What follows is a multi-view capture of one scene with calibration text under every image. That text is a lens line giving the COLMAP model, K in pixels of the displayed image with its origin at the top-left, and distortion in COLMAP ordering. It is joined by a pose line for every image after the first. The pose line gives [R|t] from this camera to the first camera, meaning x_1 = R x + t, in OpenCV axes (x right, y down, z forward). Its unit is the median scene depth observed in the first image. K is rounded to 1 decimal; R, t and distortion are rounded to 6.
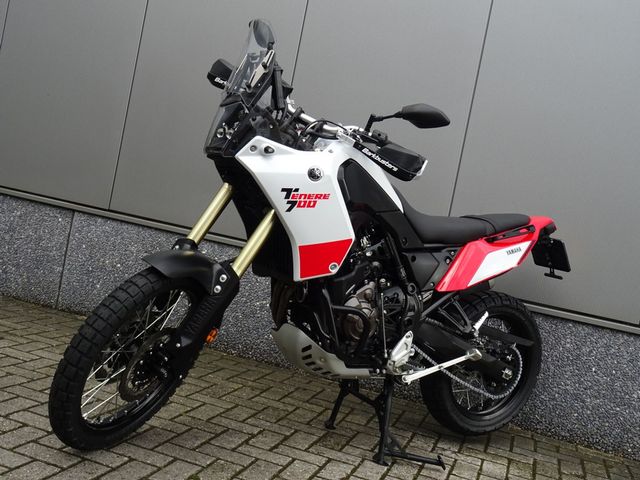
lens RADIAL K [[723.2, 0, 320.0], [0, 723.2, 240.0], [0, 0, 1]] dist [0.005286, 0.003068]
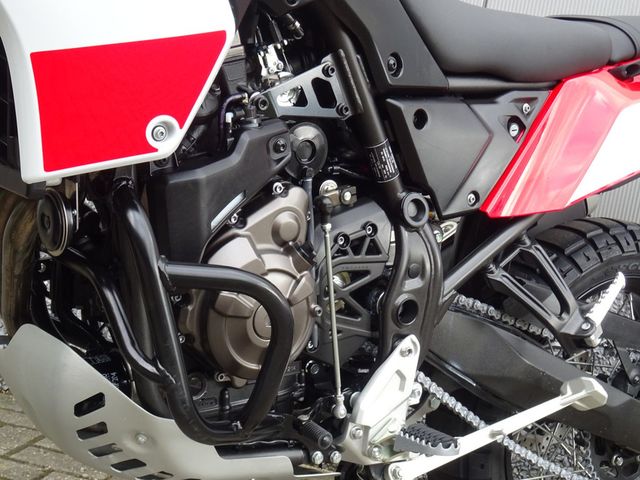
lens RADIAL K [[1086.6, 0, 320.0], [0, 1086.6, 240.0], [0, 0, 1]] dist [-0.013915, -0.027849]
pose [[0.995542, -0.019574, 0.092269, 0.036444], [0.013289, 0.997580, 0.068250, 0.046635], [-0.093382, -0.066720, 0.993392, 0.506266]]
